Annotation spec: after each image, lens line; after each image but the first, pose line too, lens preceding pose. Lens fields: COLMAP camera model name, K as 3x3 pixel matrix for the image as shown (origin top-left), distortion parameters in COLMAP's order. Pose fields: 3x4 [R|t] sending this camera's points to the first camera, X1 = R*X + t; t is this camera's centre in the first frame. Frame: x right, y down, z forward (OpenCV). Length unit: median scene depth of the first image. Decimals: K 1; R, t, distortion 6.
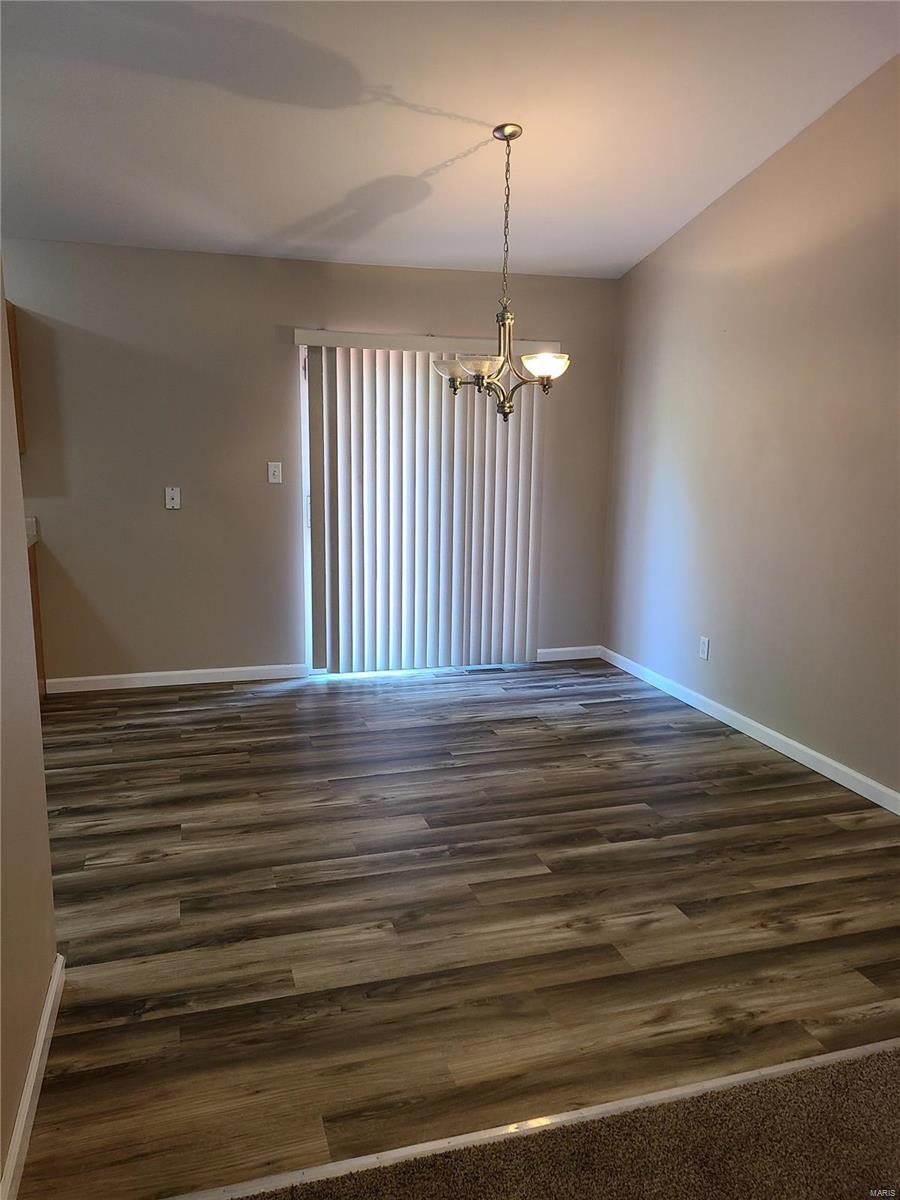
lens RADIAL K [[901.6, 0, 454.3], [0, 901.6, 603.4], [0, 0, 1]] dist [0.056807, -0.042448]
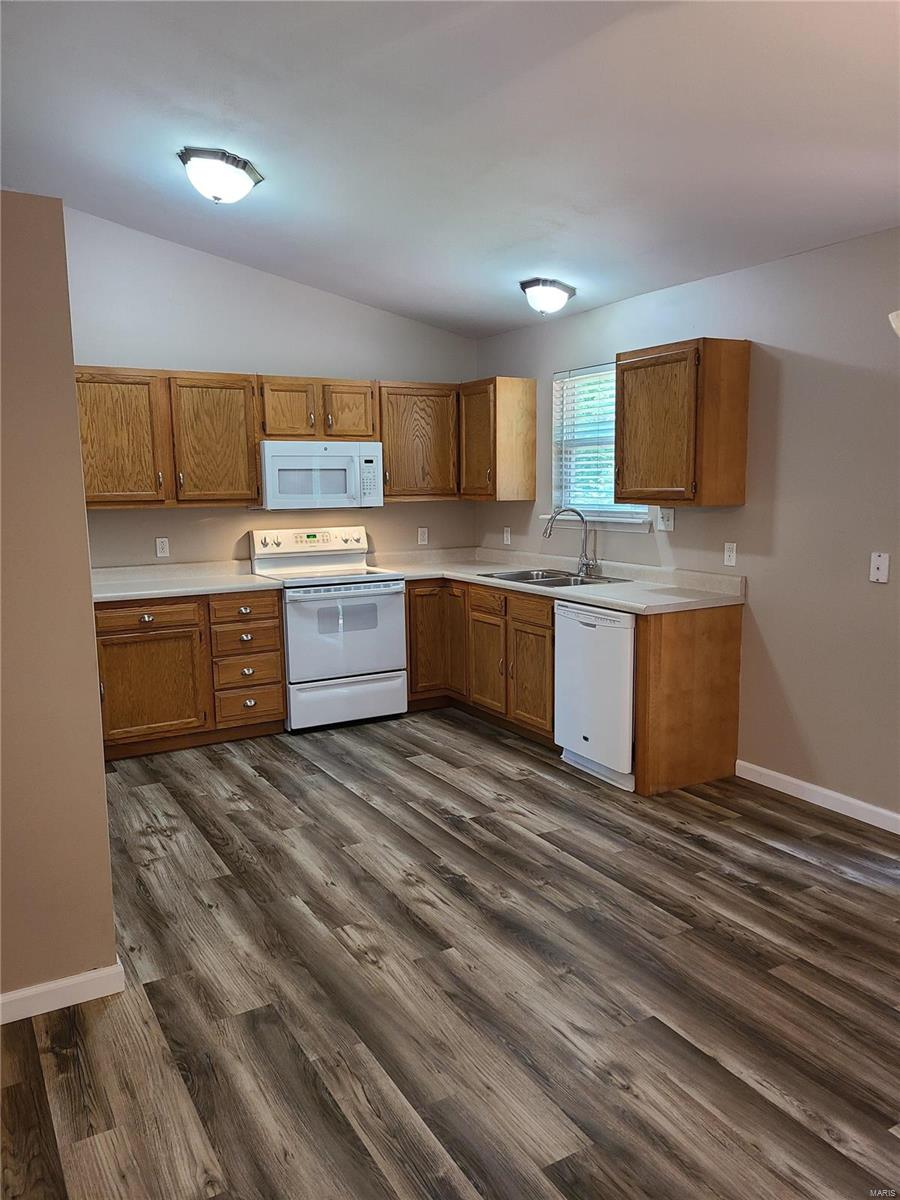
lens RADIAL K [[901.6, 0, 453.9], [0, 901.6, 599.2], [0, 0, 1]] dist [0.056807, -0.042448]
pose [[0.230748, 0.118200, -0.965808, 0.402658], [-0.159693, 0.983735, 0.082241, -0.122676], [0.959820, 0.135255, 0.245870, 0.631685]]
